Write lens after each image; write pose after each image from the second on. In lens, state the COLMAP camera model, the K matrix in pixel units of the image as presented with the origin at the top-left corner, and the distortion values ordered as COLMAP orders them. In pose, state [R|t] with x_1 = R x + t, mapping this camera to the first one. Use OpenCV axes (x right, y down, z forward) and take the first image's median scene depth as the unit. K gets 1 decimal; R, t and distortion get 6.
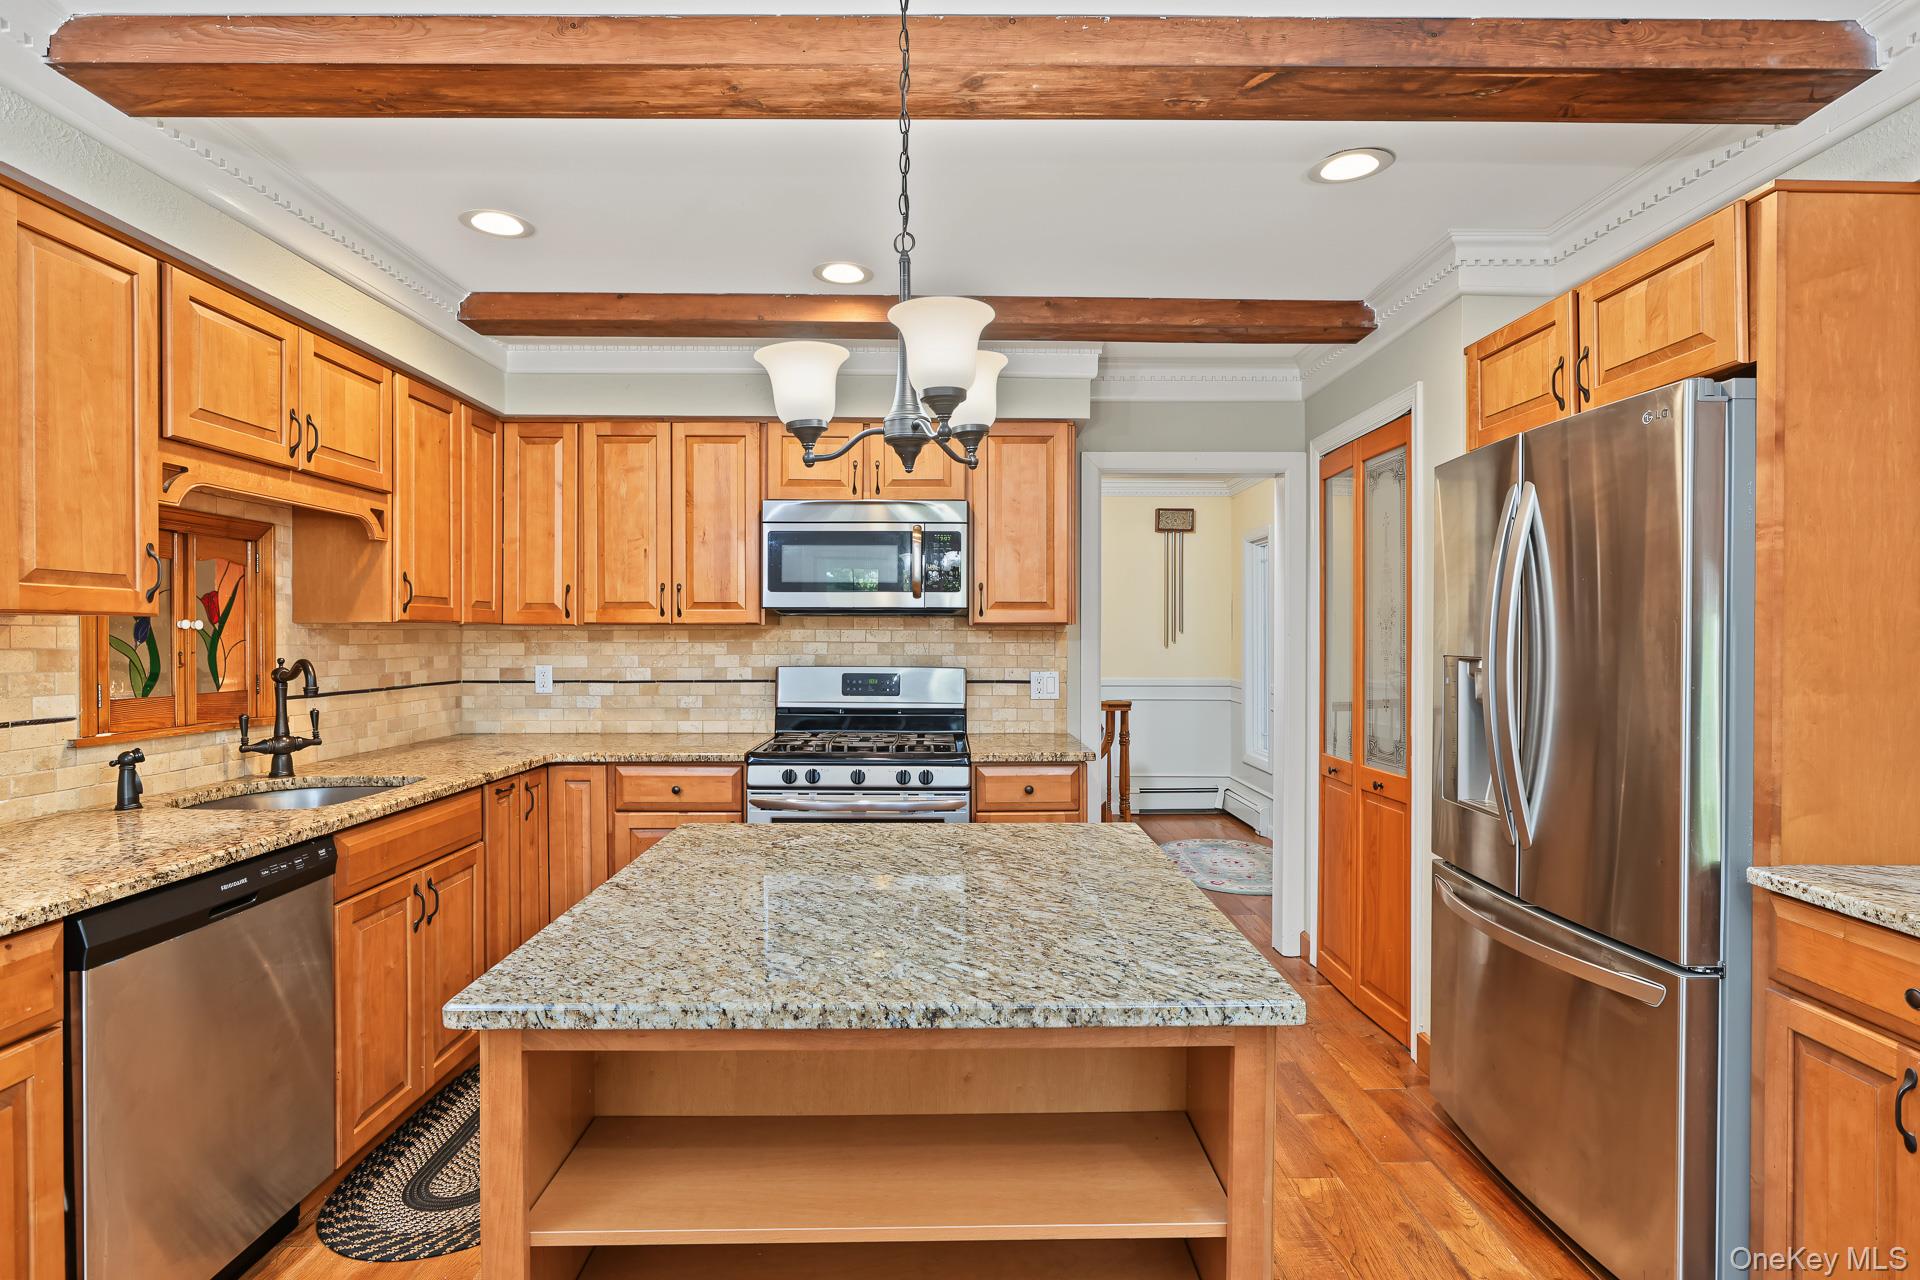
lens RADIAL K [[967.8, 0, 966.5], [0, 967.8, 640.3], [0, 0, 1]] dist [-0.013048, 0.004266]
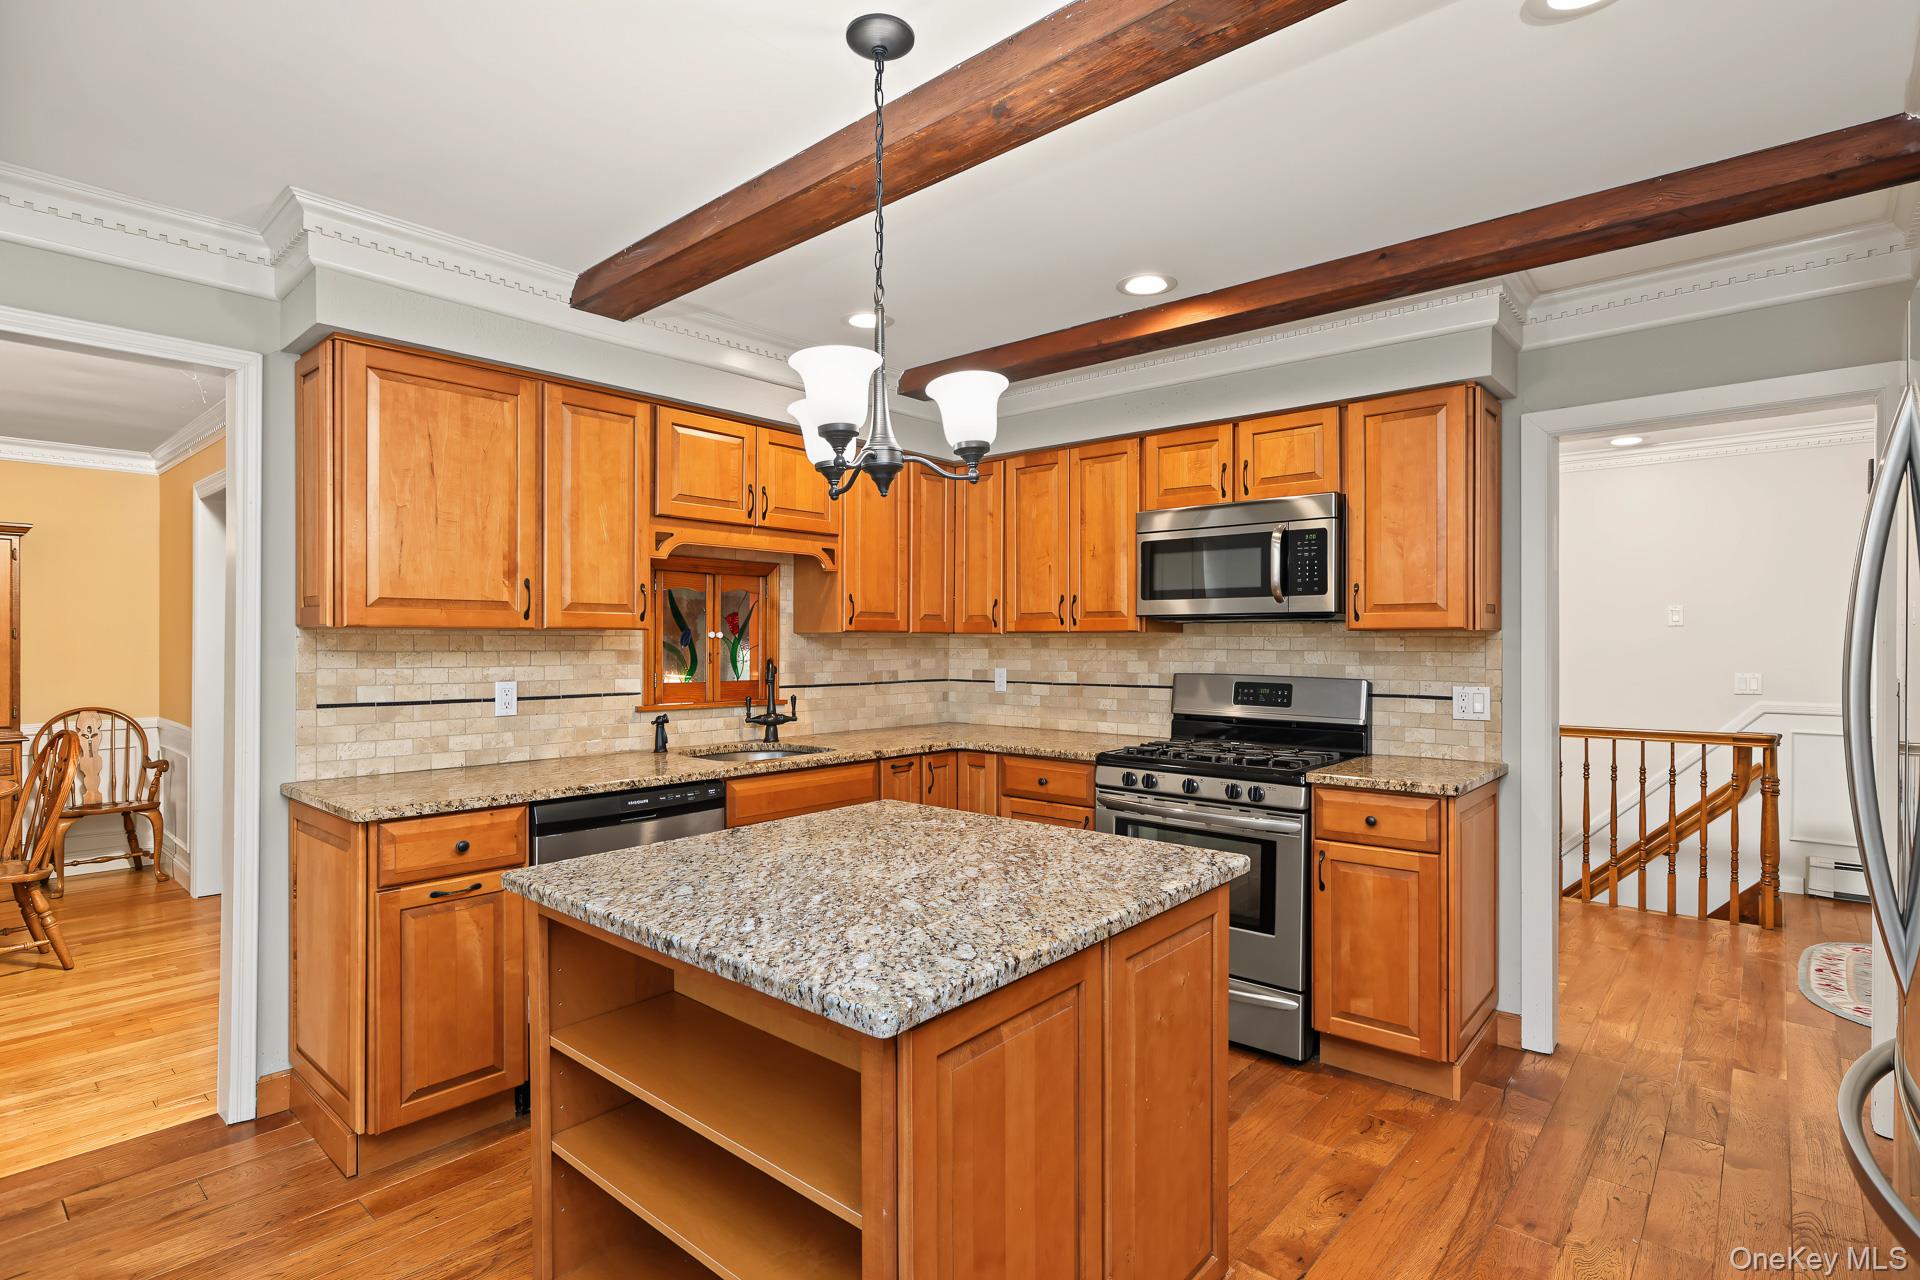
lens RADIAL K [[967.8, 0, 961.9], [0, 967.8, 638.8], [0, 0, 1]] dist [-0.013048, 0.004266]
pose [[0.730604, -0.002640, -0.682796, 0.454610], [-0.004247, 0.999956, -0.008411, 0.000550], [0.682788, 0.009045, 0.730560, 0.142605]]
